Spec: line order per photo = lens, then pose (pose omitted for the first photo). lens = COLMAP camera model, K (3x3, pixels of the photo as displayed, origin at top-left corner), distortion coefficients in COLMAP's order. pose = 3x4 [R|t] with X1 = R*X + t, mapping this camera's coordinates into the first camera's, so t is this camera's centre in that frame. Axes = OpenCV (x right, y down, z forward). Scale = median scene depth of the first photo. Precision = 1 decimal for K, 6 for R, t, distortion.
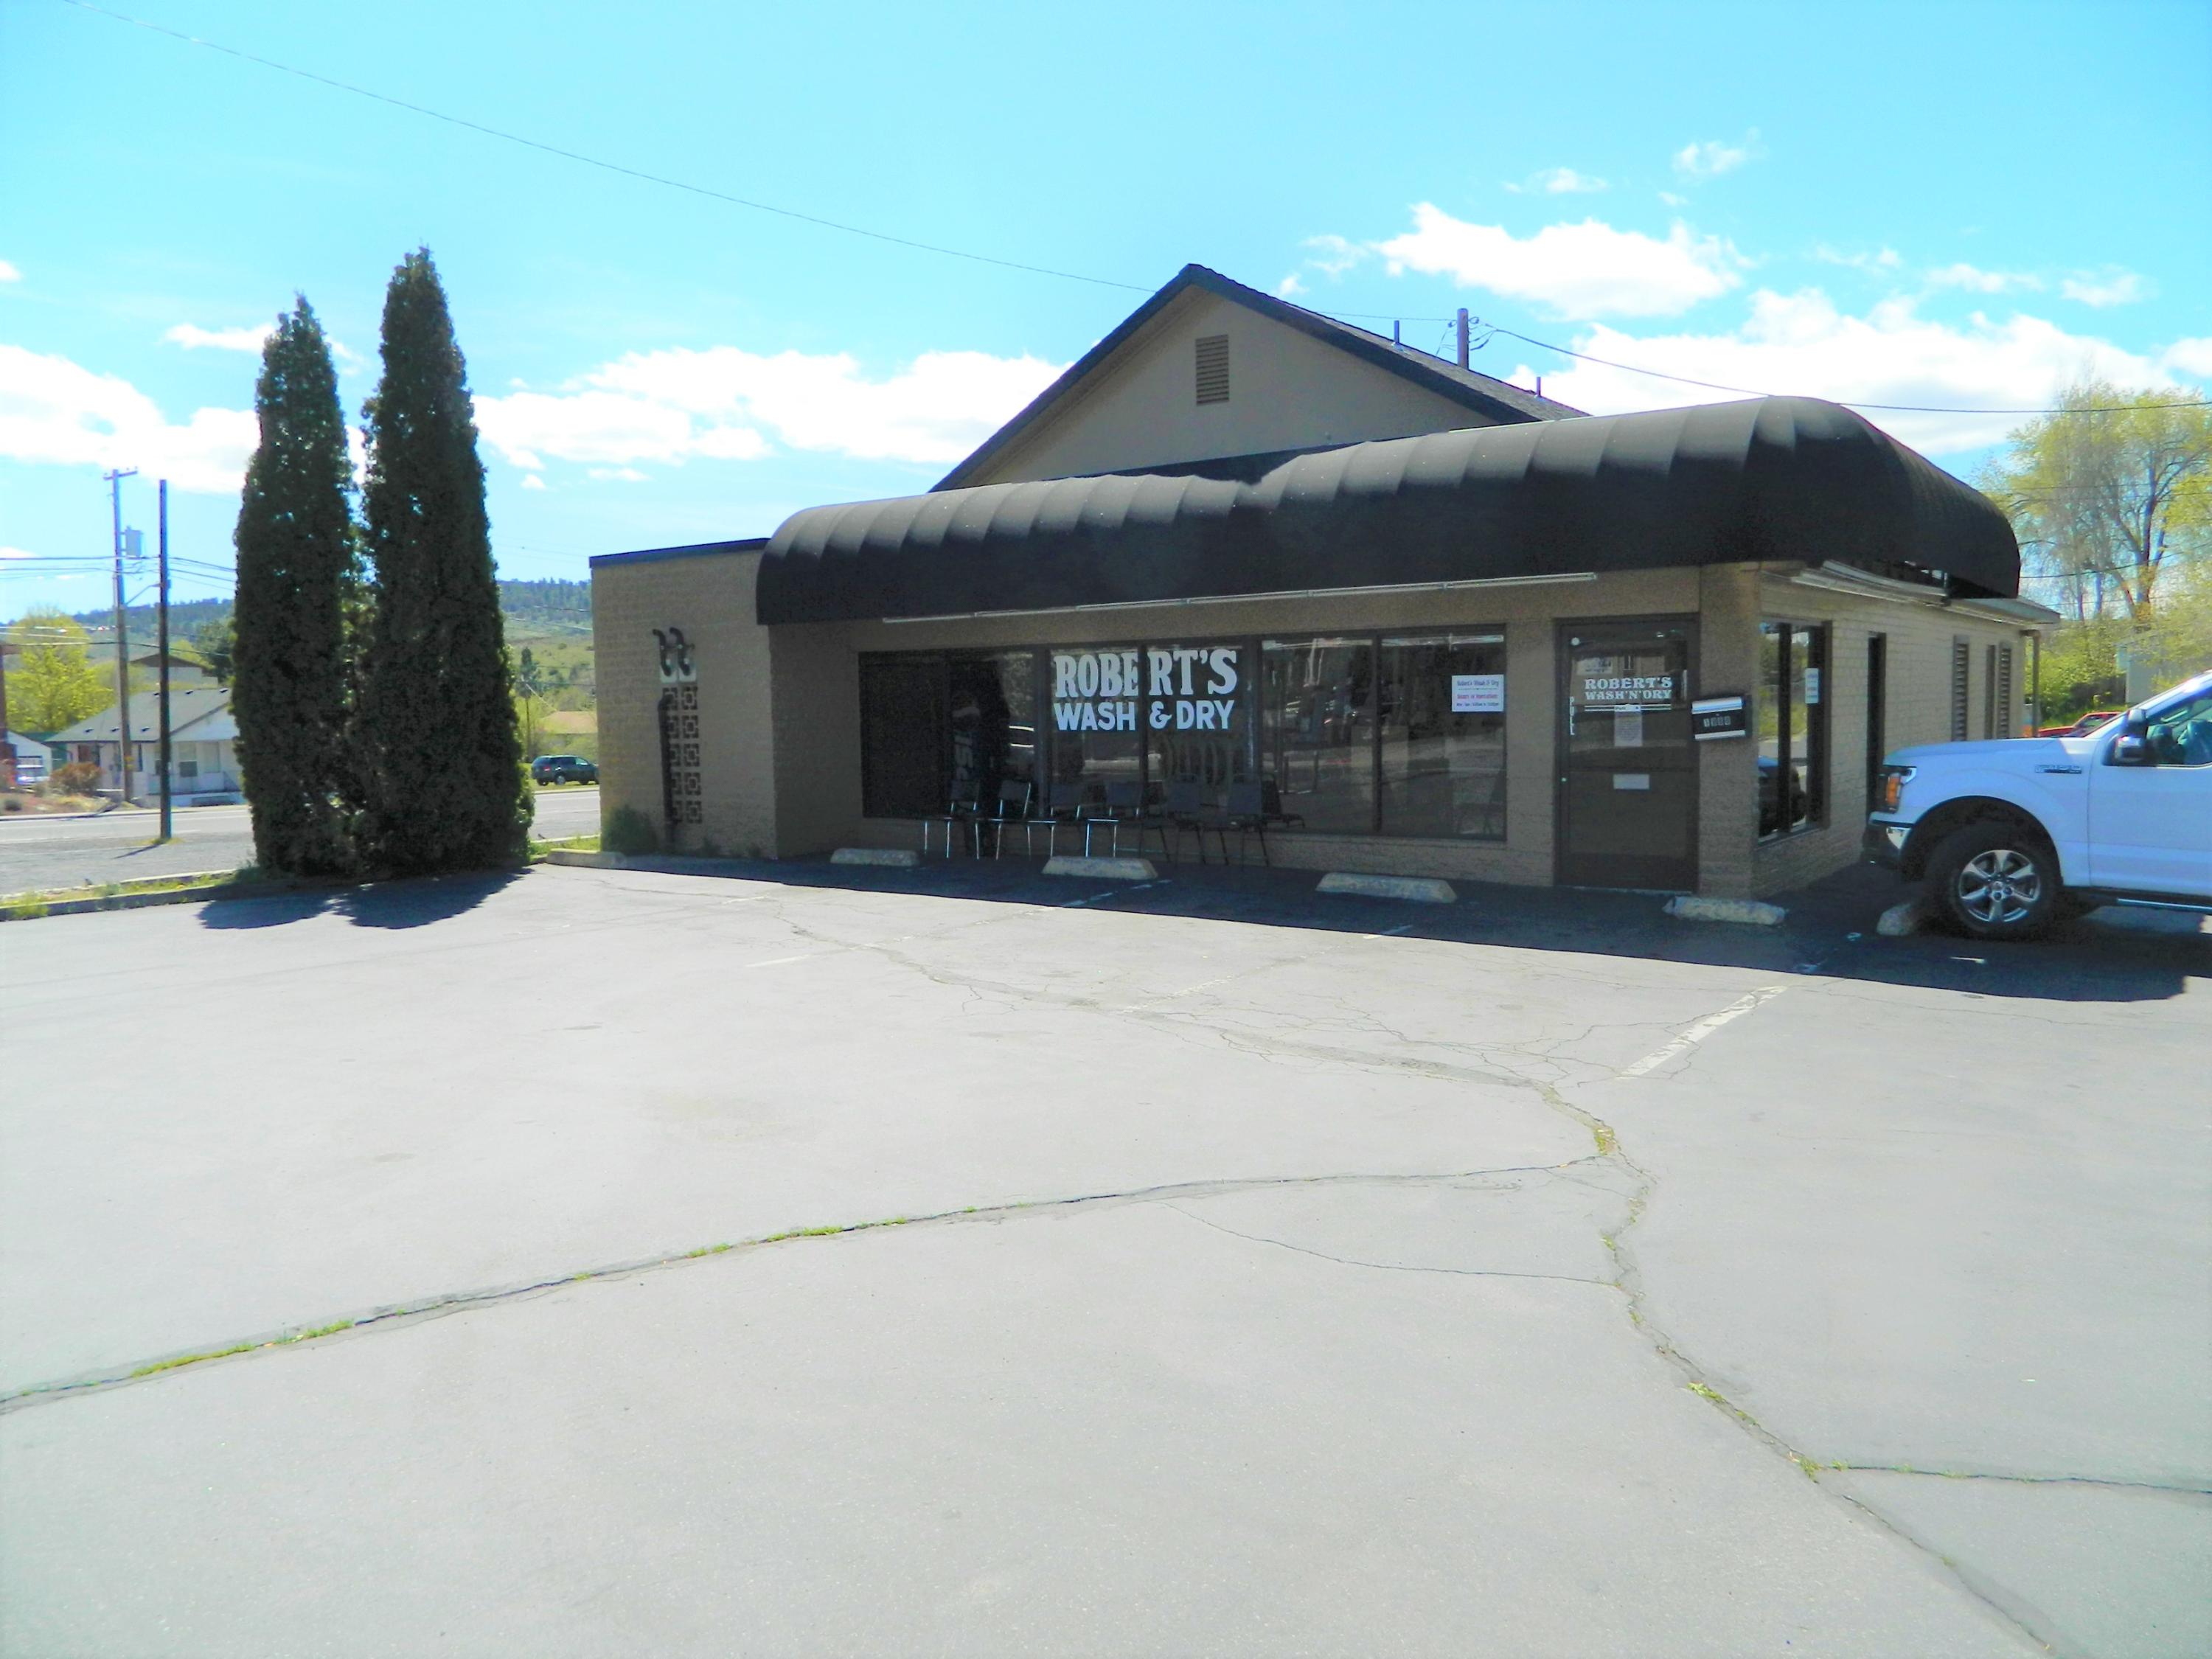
lens RADIAL K [[1689.3, 0, 1106.0], [0, 1689.3, 829.5], [0, 0, 1]] dist [-0.004140, -0.000961]
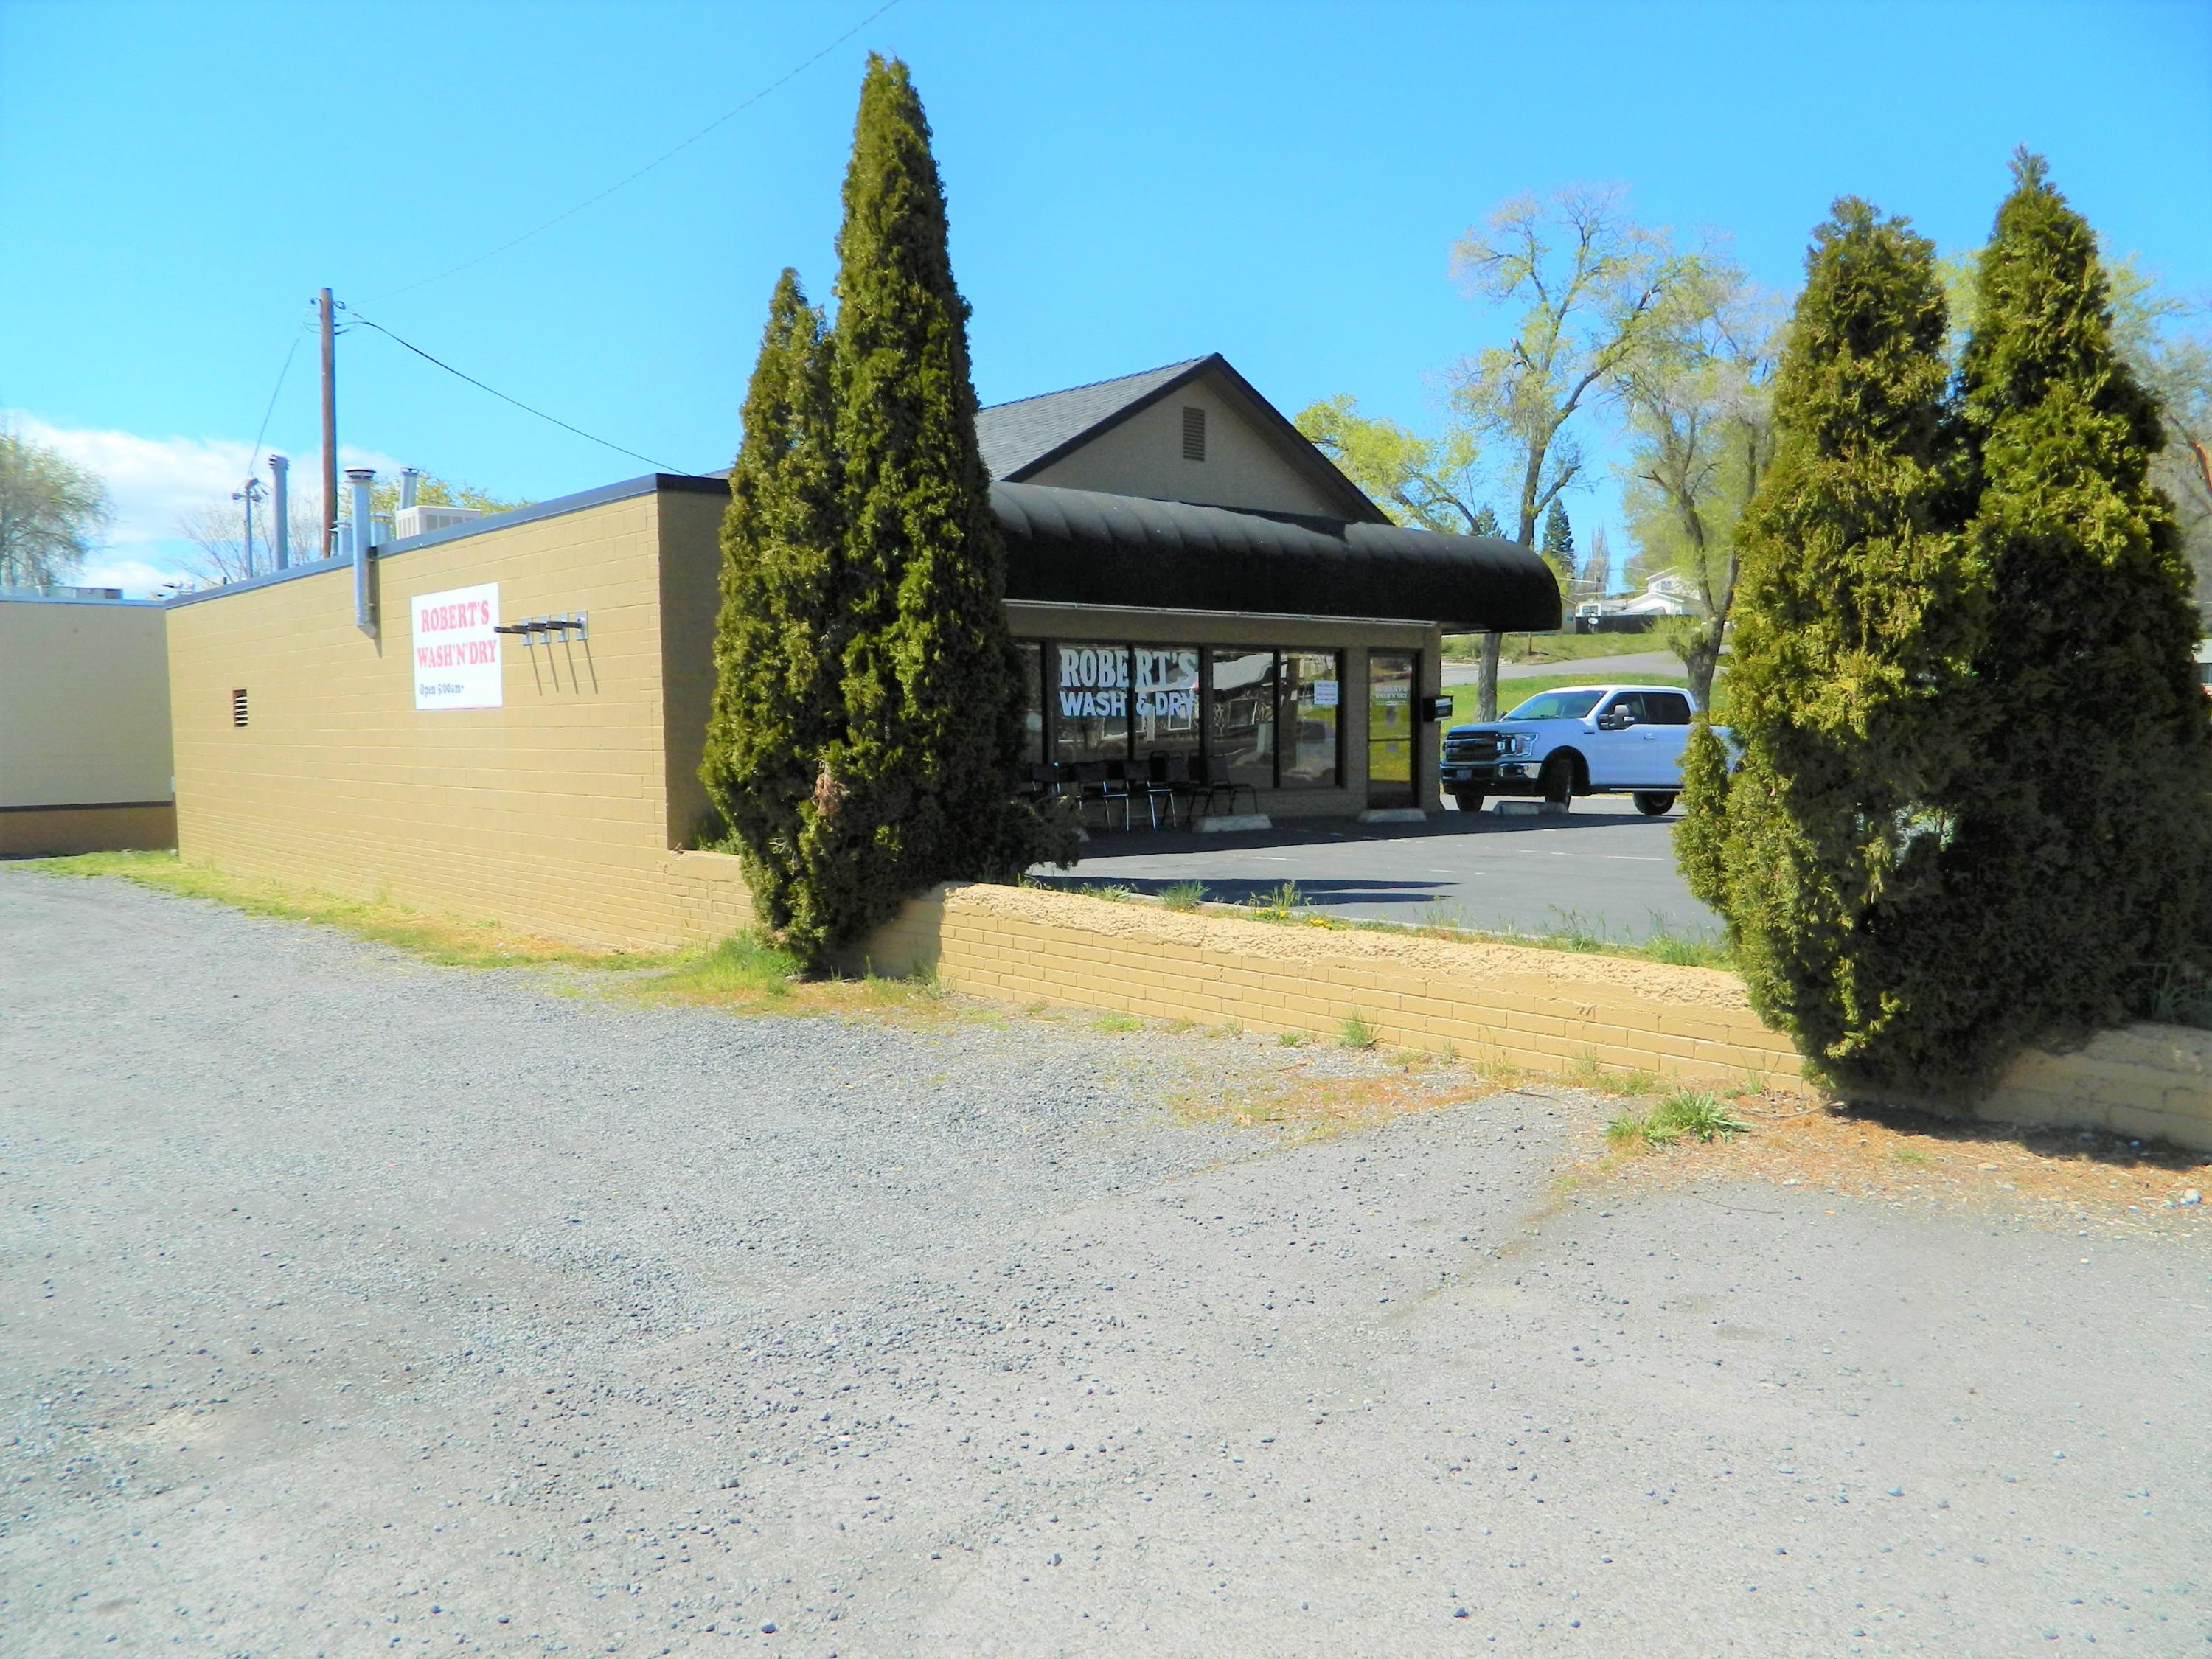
lens RADIAL K [[1689.3, 0, 1106.0], [0, 1689.3, 829.5], [0, 0, 1]] dist [-0.004140, -0.000961]
pose [[0.177877, -0.051660, 0.982696, -1.143576], [0.077587, 0.996249, 0.038328, -0.026003], [-0.980989, 0.069426, 0.181218, 0.799777]]
